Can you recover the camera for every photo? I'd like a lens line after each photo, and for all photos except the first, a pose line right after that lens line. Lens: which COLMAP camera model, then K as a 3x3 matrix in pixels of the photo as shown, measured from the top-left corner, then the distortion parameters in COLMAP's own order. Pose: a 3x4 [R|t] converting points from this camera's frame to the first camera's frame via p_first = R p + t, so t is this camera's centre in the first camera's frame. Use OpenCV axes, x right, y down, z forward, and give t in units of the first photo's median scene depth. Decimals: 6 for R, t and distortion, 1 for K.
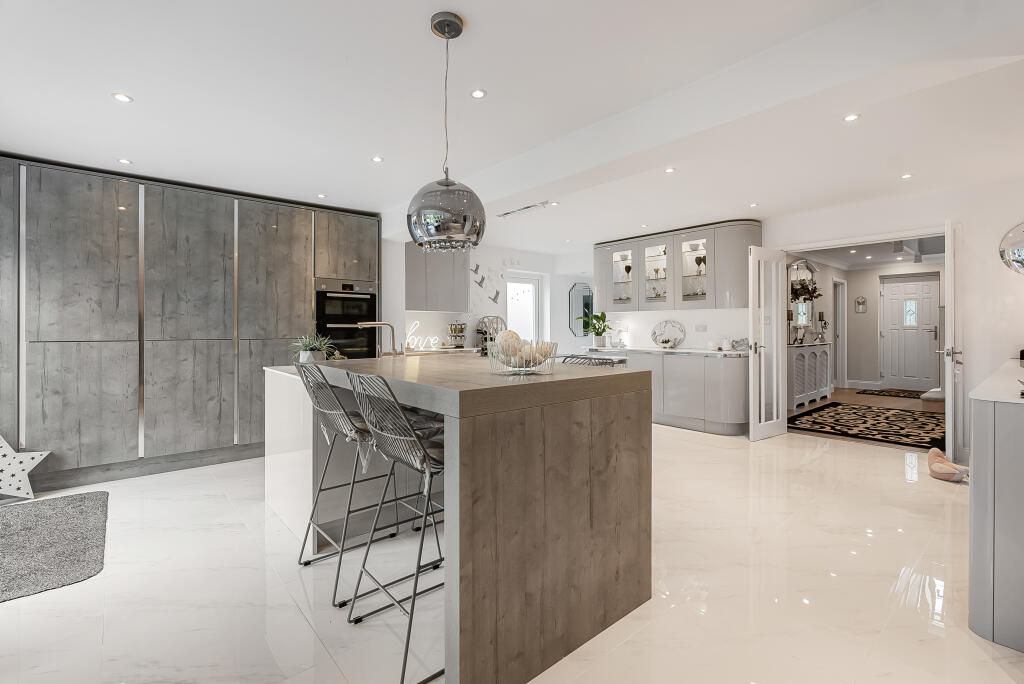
lens RADIAL K [[460.3, 0, 512.1], [0, 460.3, 323.1], [0, 0, 1]] dist [-0.005508, 0.001321]
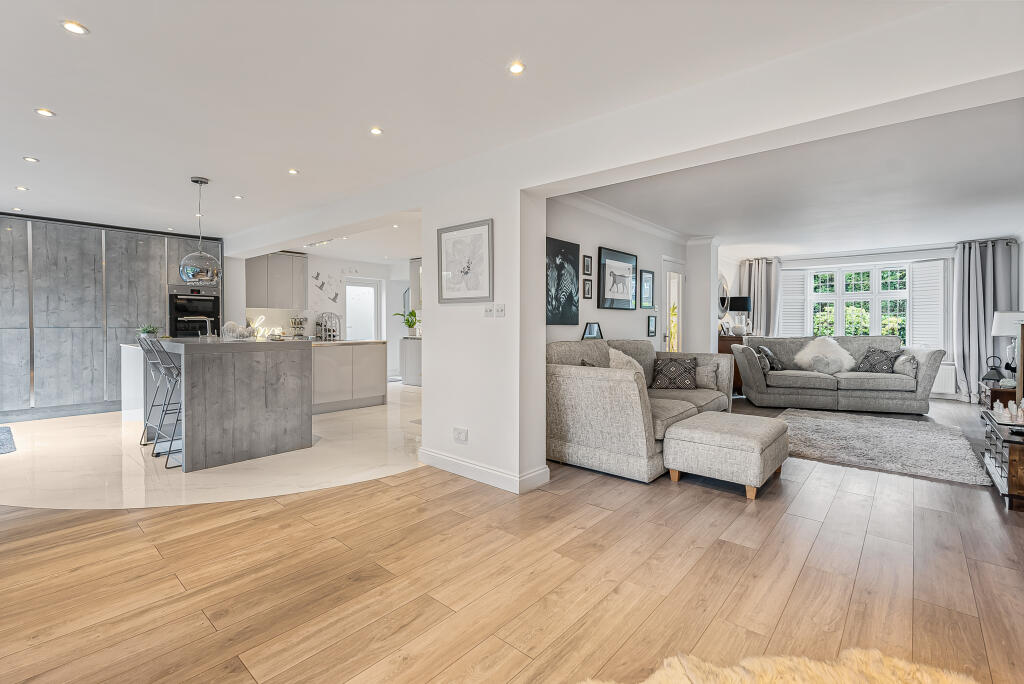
lens RADIAL K [[460.3, 0, 507.3], [0, 460.3, 328.7], [0, 0, 1]] dist [-0.005508, 0.001321]
pose [[0.988828, 0.003451, 0.149020, 0.450937], [-0.006981, 0.999707, 0.023175, -0.004286], [-0.148897, -0.023957, 0.988563, -0.635426]]
